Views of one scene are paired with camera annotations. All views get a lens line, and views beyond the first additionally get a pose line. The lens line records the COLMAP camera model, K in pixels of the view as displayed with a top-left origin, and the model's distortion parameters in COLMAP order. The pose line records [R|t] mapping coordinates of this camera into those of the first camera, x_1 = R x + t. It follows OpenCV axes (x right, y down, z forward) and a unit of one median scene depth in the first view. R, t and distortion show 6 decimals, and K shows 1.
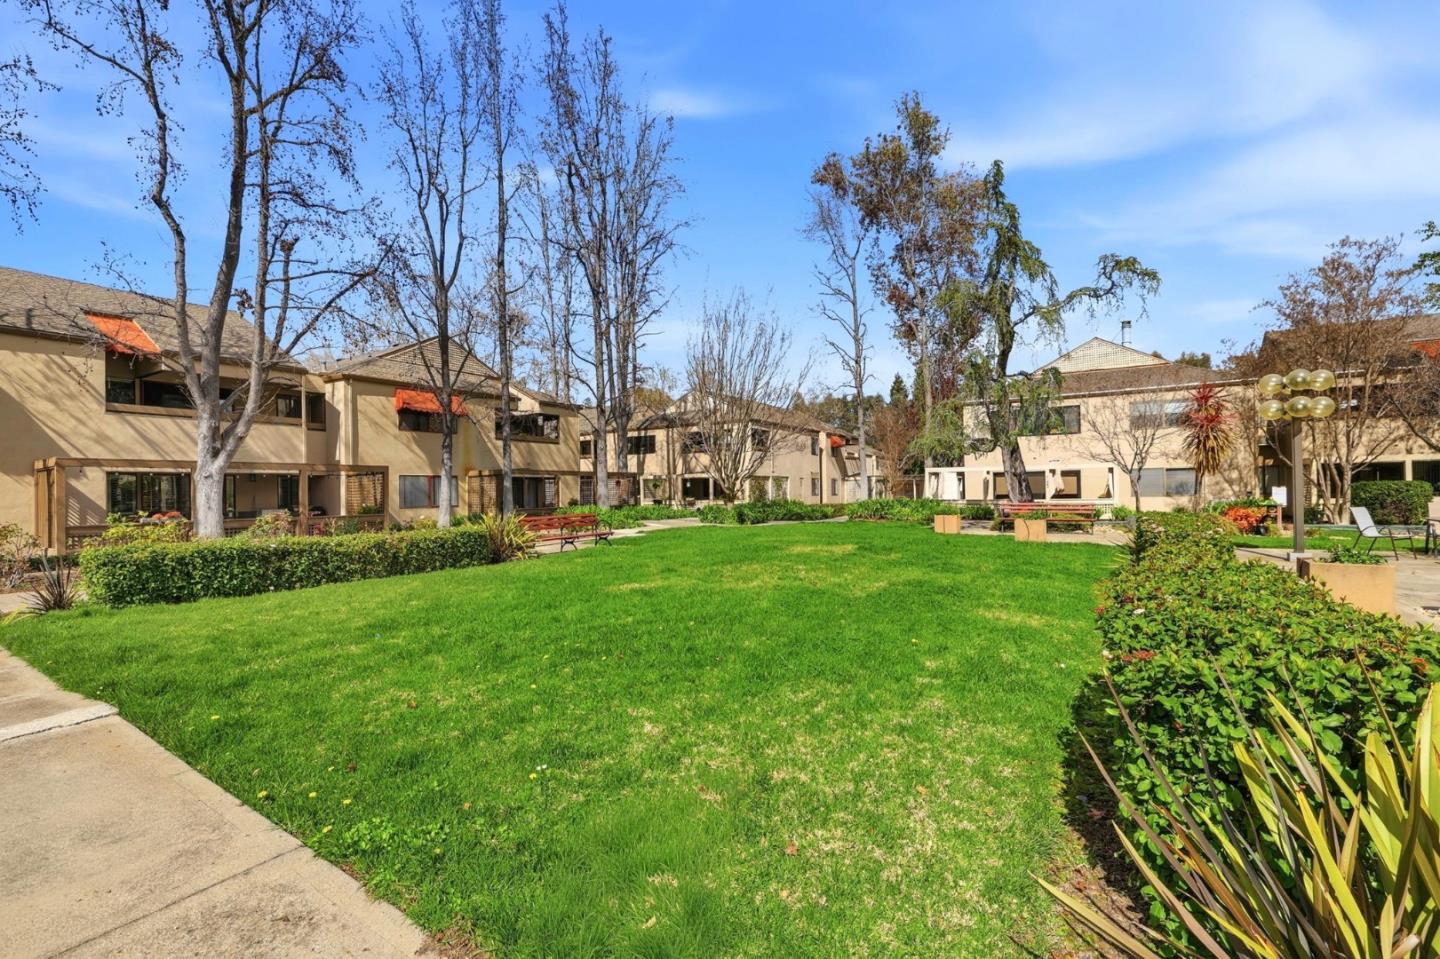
lens RADIAL K [[638.8, 0, 714.1], [0, 638.8, 473.3], [0, 0, 1]] dist [-0.048793, 0.019209]
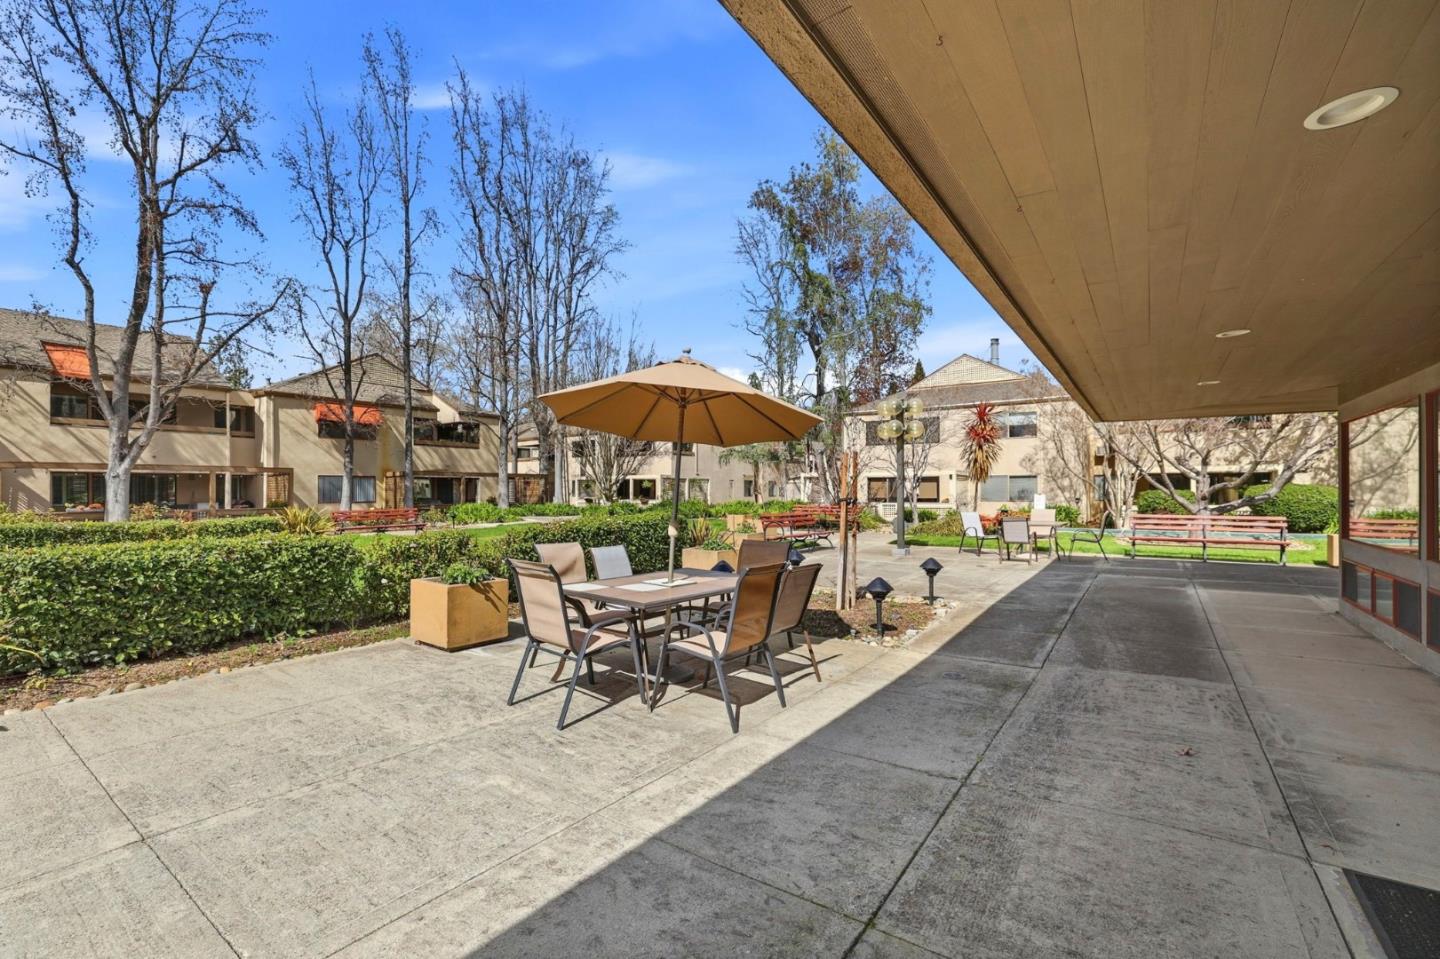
lens RADIAL K [[624.0, 0, 717.1], [0, 624.0, 473.3], [0, 0, 1]] dist [-0.045307, 0.016520]
pose [[0.998616, 0.009467, -0.051728, 0.329094], [-0.009501, 0.999955, -0.000416, -0.008348], [0.051721, 0.000907, 0.998661, -0.119884]]
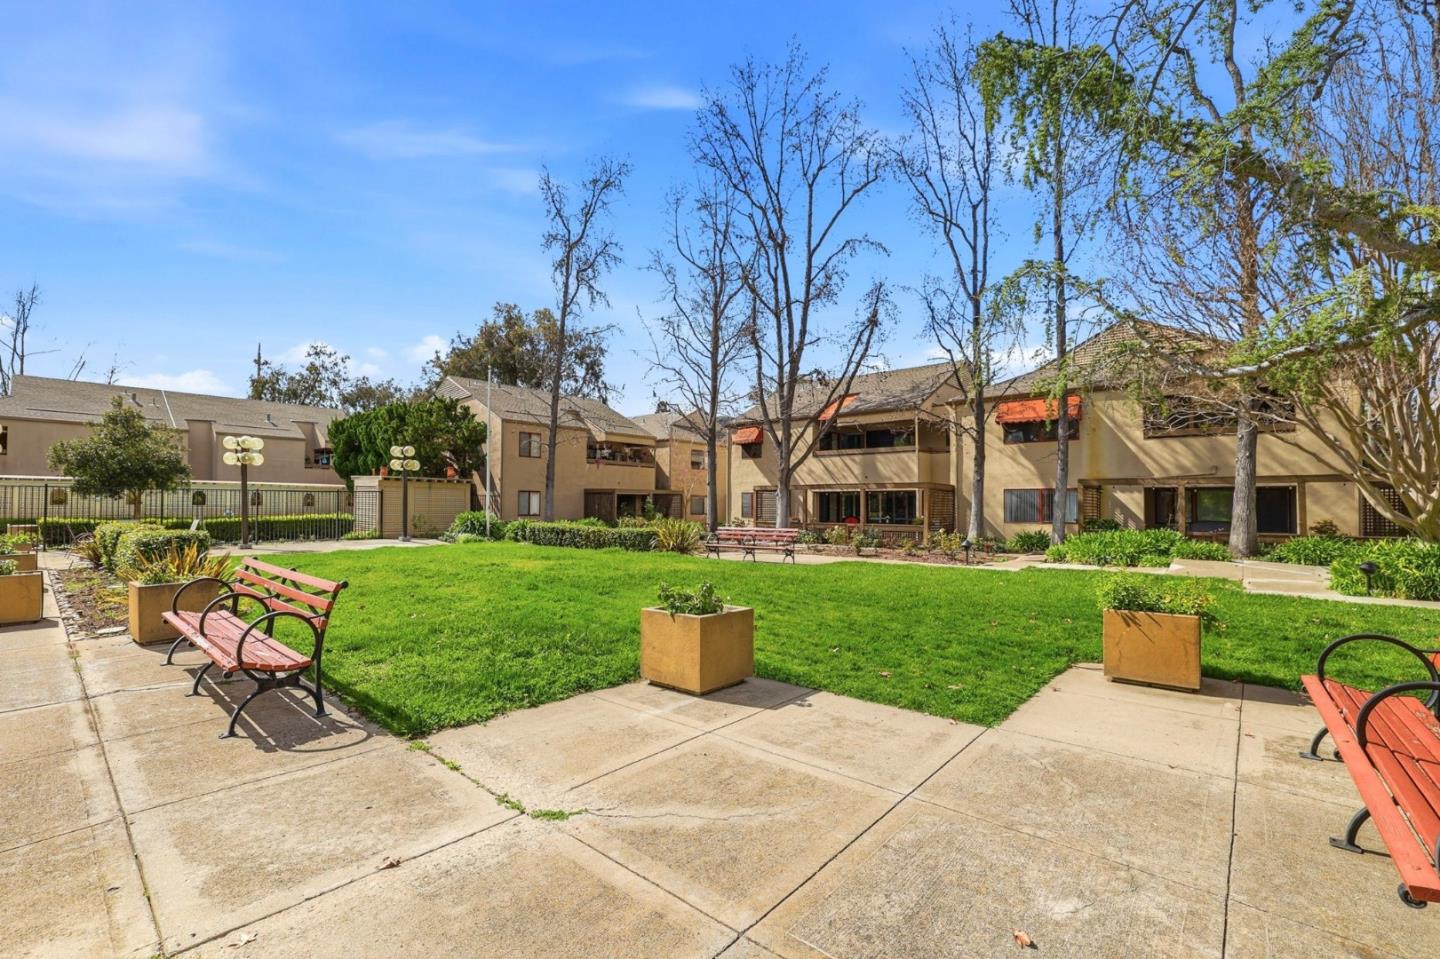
lens RADIAL K [[628.5, 0, 714.1], [0, 628.5, 495.7], [0, 0, 1]] dist [-0.049819, 0.016256]
pose [[-0.166499, -0.007220, -0.986015, 0.596004], [0.020118, 0.999740, -0.010718, 0.017472], [0.985836, -0.021621, -0.166311, 0.760439]]
